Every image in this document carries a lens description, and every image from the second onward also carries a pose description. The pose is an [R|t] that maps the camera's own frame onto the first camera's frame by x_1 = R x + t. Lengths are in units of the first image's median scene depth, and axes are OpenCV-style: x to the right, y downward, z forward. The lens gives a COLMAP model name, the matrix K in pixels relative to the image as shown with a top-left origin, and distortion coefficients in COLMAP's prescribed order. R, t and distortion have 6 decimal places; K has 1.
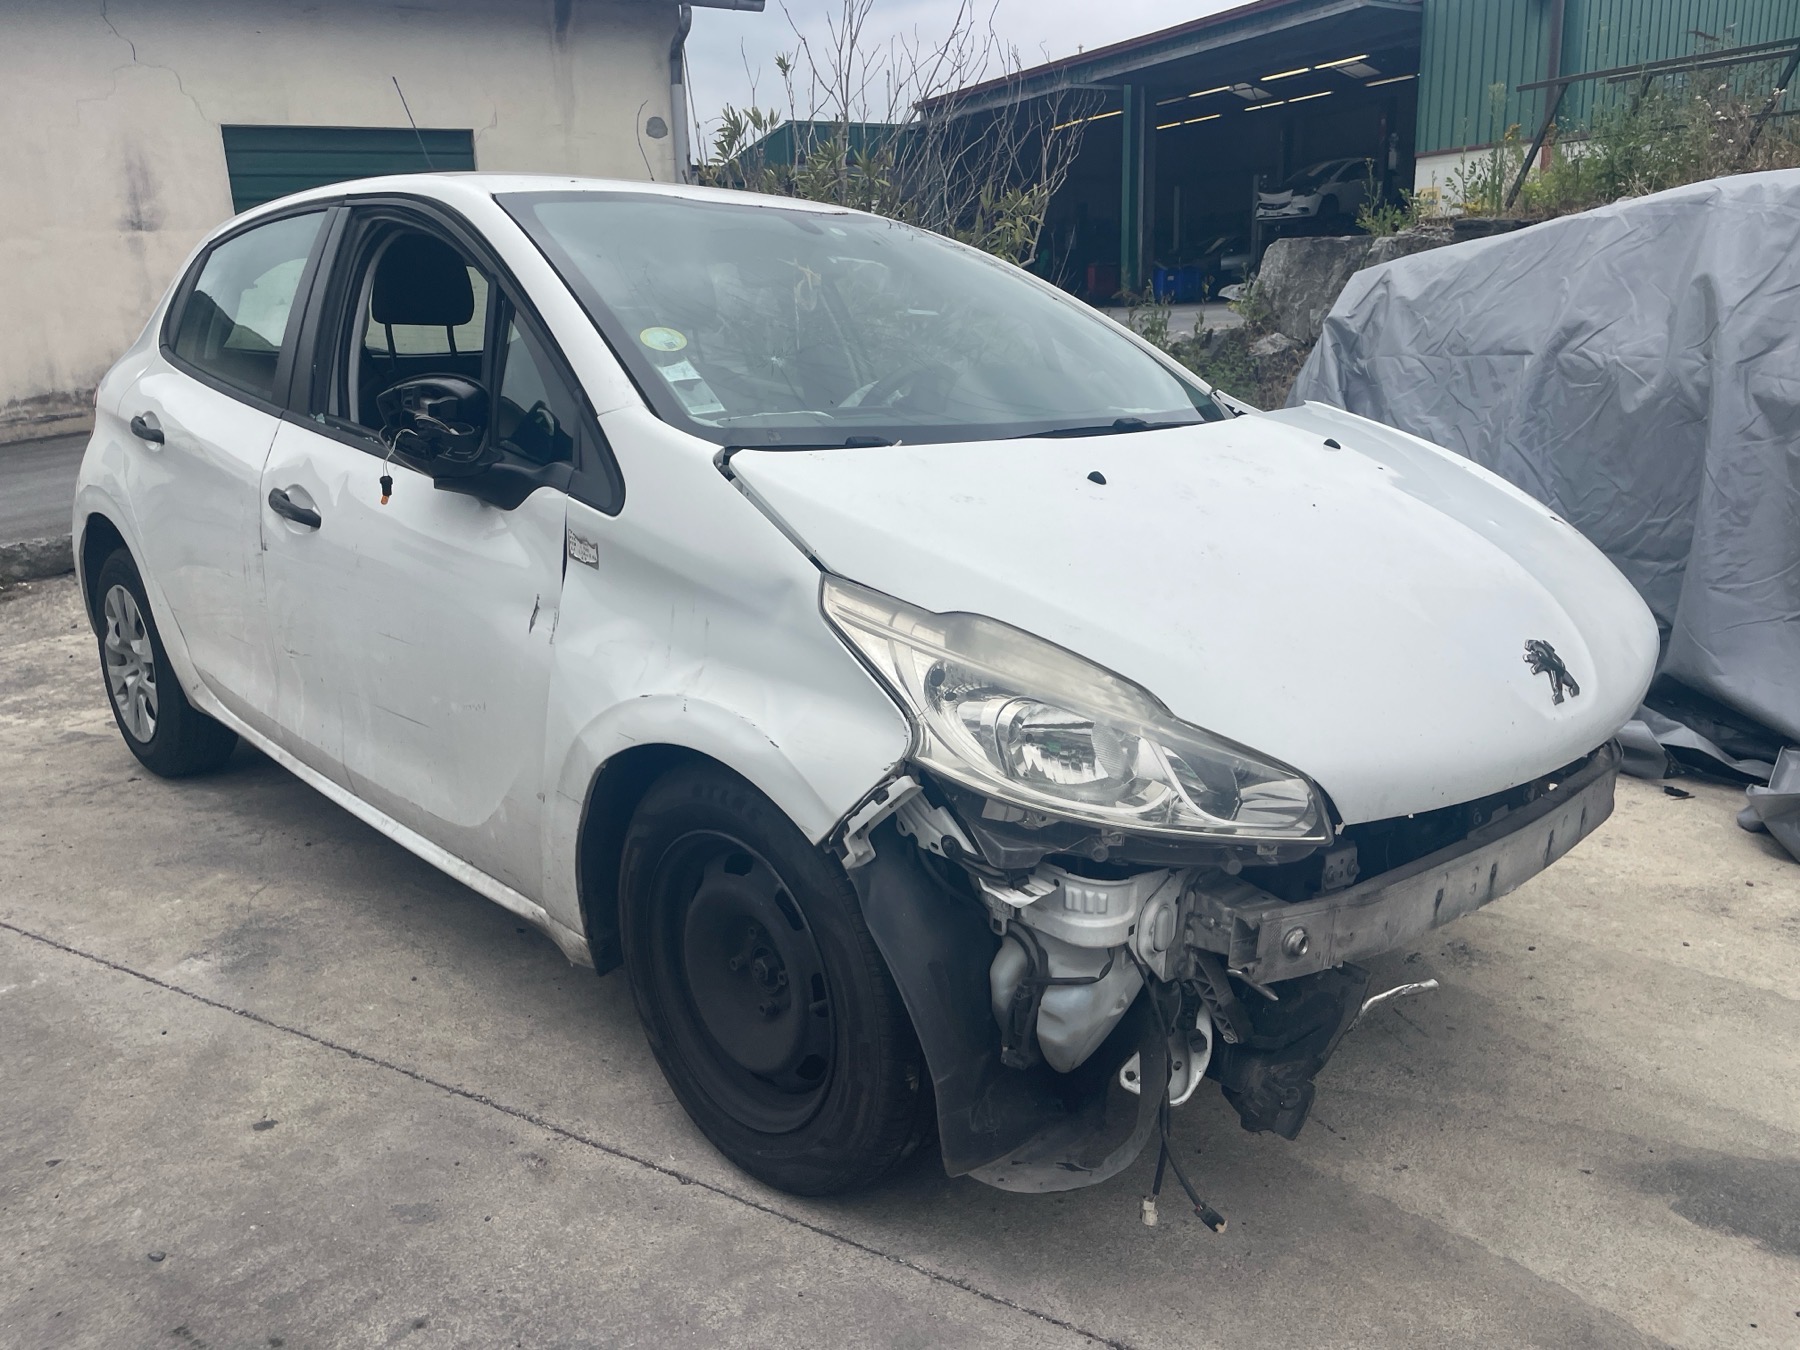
lens RADIAL K [[1354.7, 0, 891.8], [0, 1354.7, 689.1], [0, 0, 1]] dist [0.079217, -0.106909]
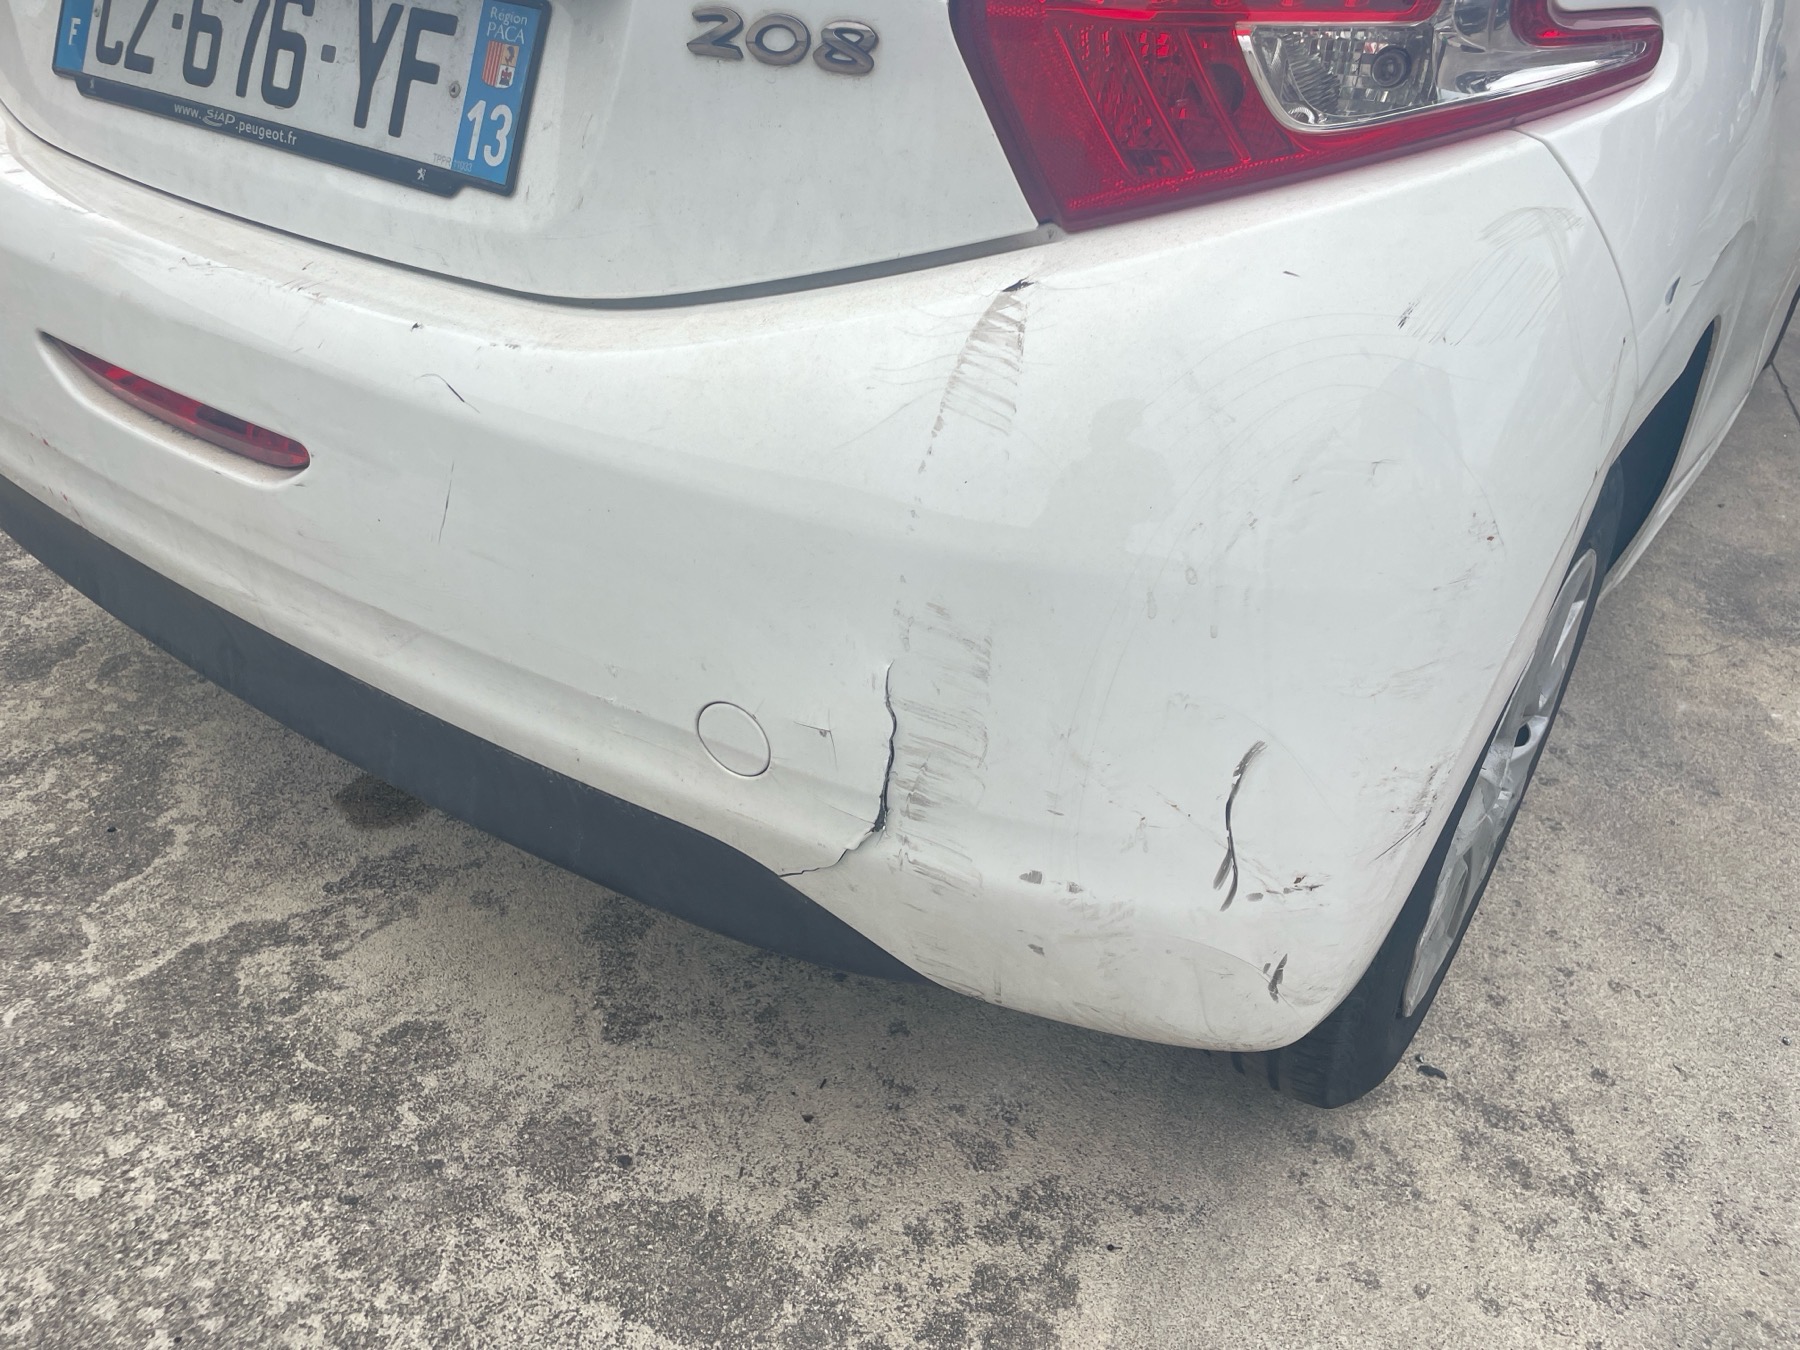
lens RADIAL K [[1361.8, 0, 911.1], [0, 1361.8, 674.6], [0, 0, 1]] dist [0.072134, -0.096396]
pose [[-0.191396, -0.528342, 0.827177, -0.807765], [0.175212, 0.810829, 0.558441, -0.251292], [-0.965747, 0.251815, -0.062617, 1.186960]]
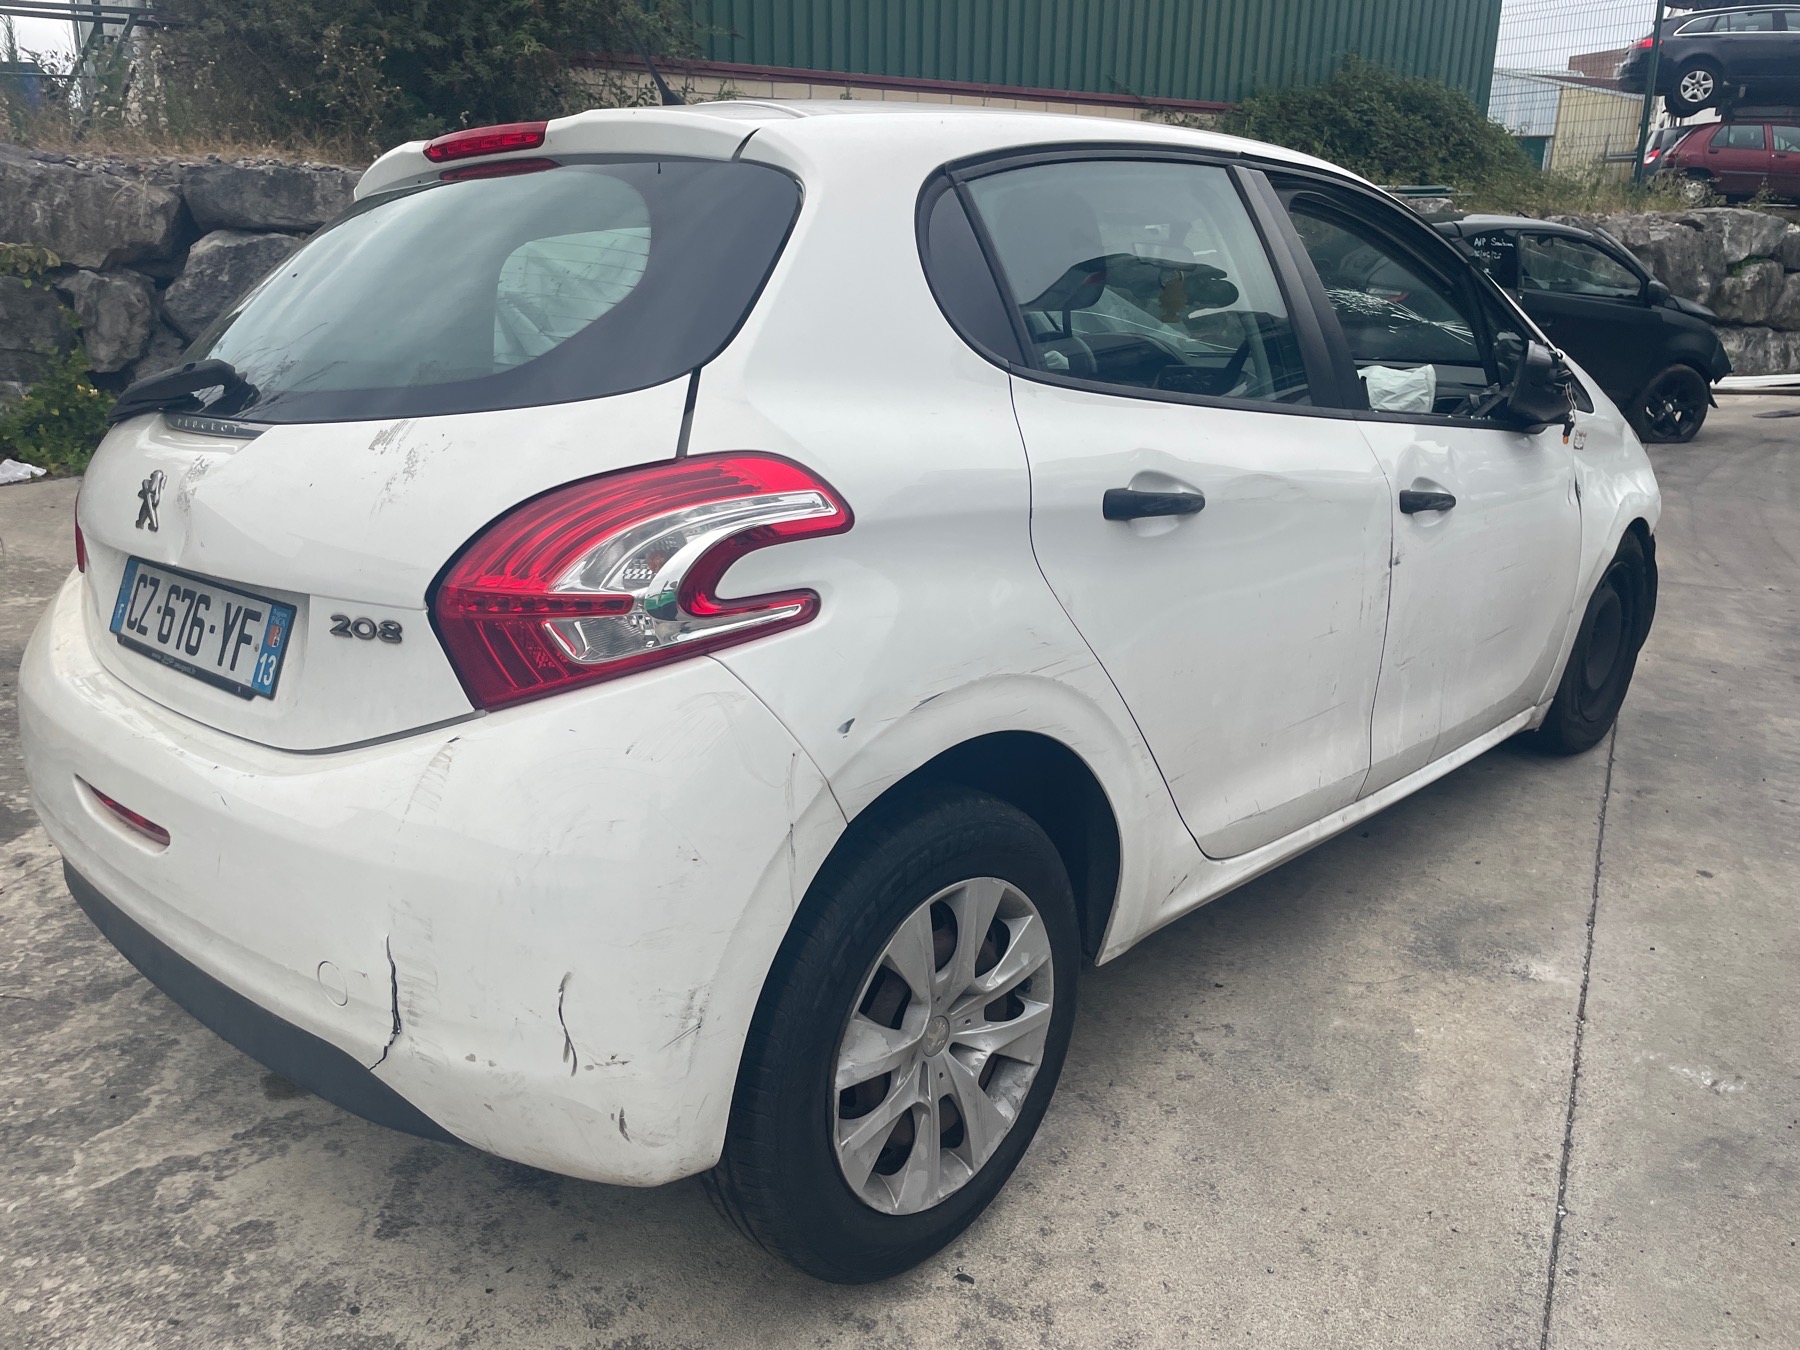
lens RADIAL K [[1361.8, 0, 911.1], [0, 1361.8, 674.6], [0, 0, 1]] dist [0.072134, -0.096396]
pose [[-0.065064, -0.270407, 0.960545, -1.002737], [0.257158, 0.925529, 0.277968, -0.277637], [-0.964176, 0.265098, 0.009318, 1.009839]]
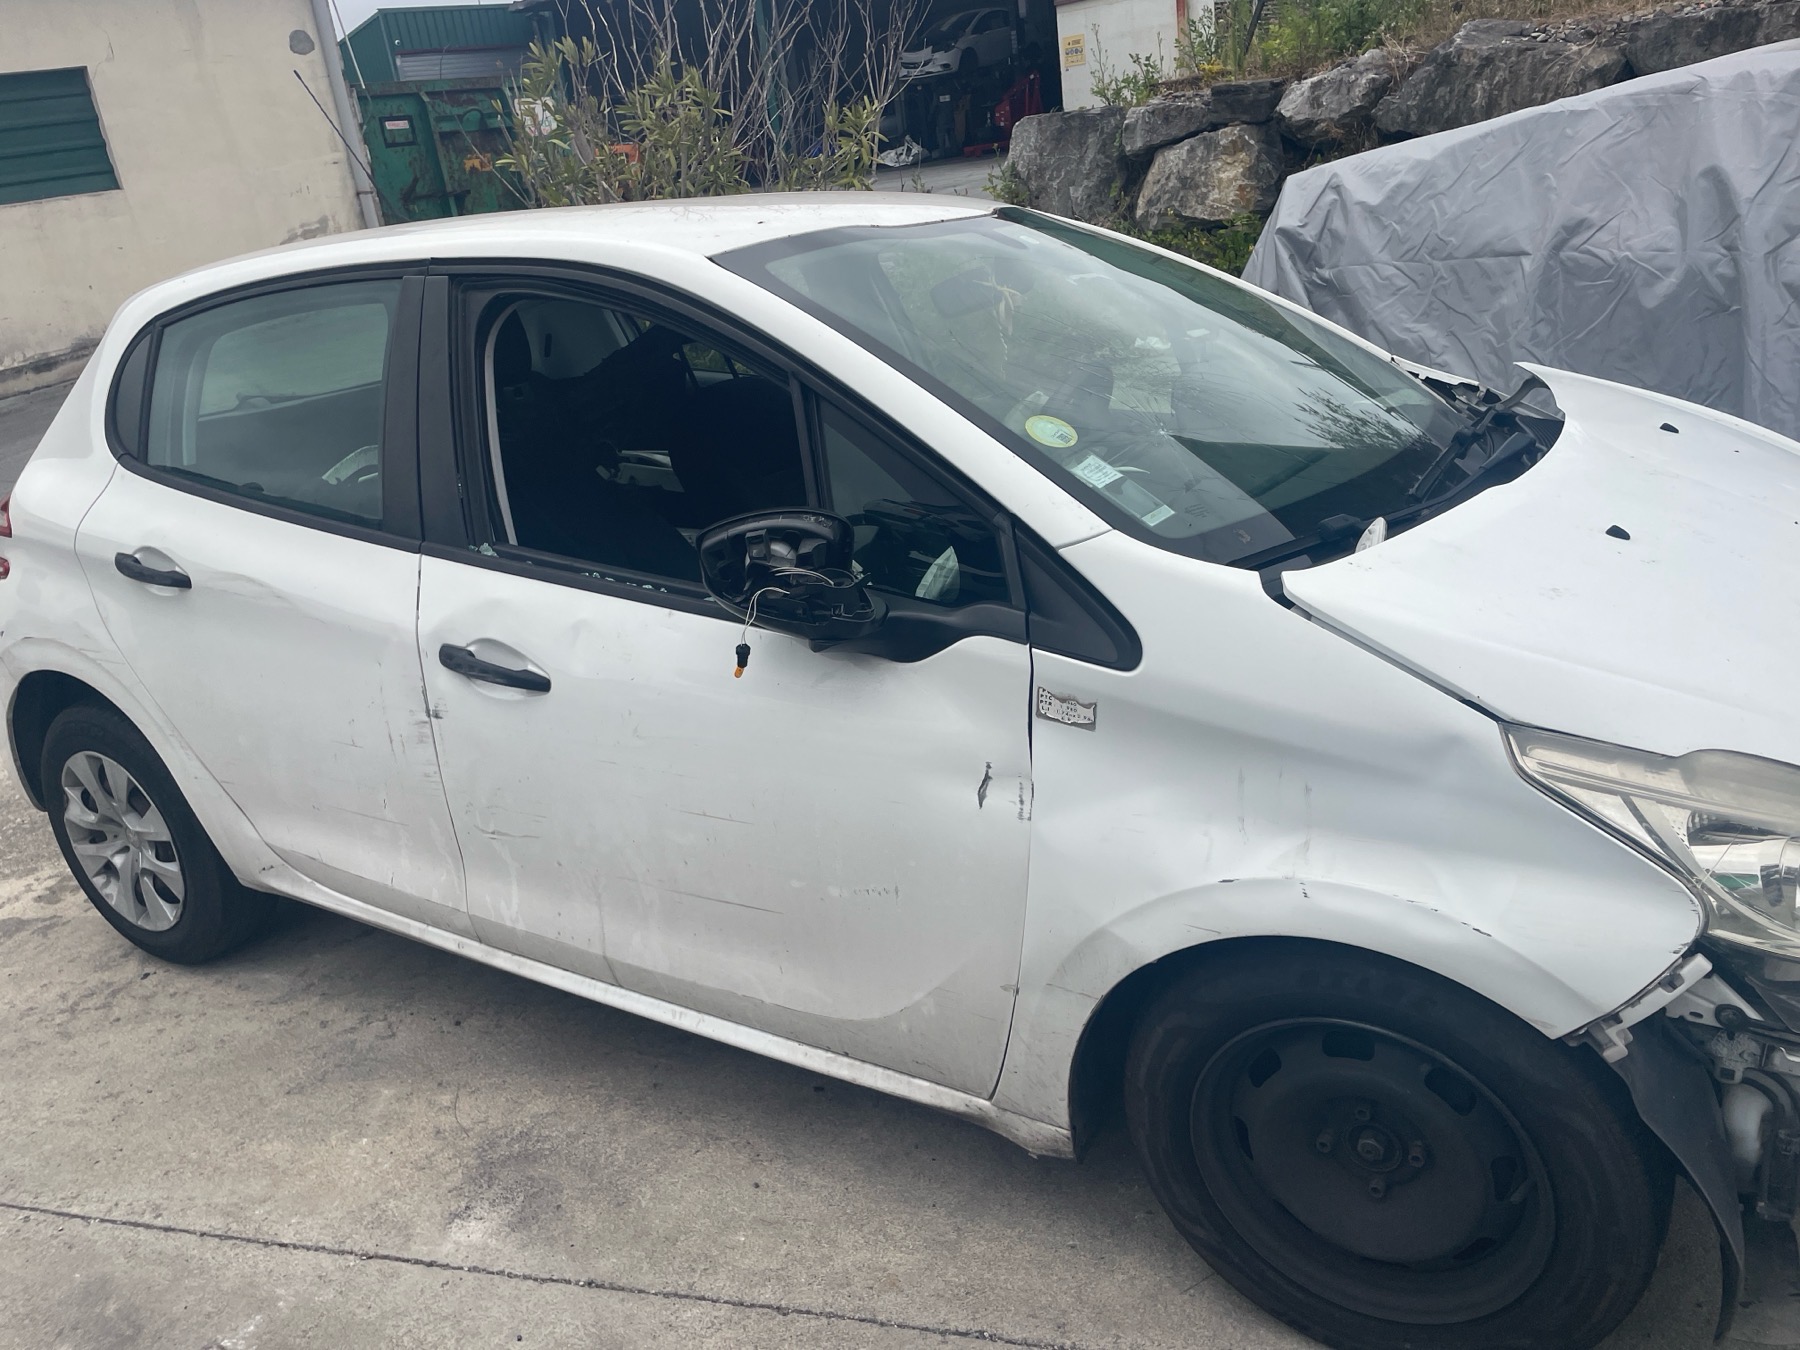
lens RADIAL K [[1354.3, 0, 881.5], [0, 1354.3, 687.4], [0, 0, 1]] dist [0.078739, -0.104838]
pose [[0.961746, -0.178638, 0.207684, -0.283089], [0.160768, 0.981904, 0.100091, -0.121374], [-0.221805, -0.062873, 0.973062, 0.117314]]
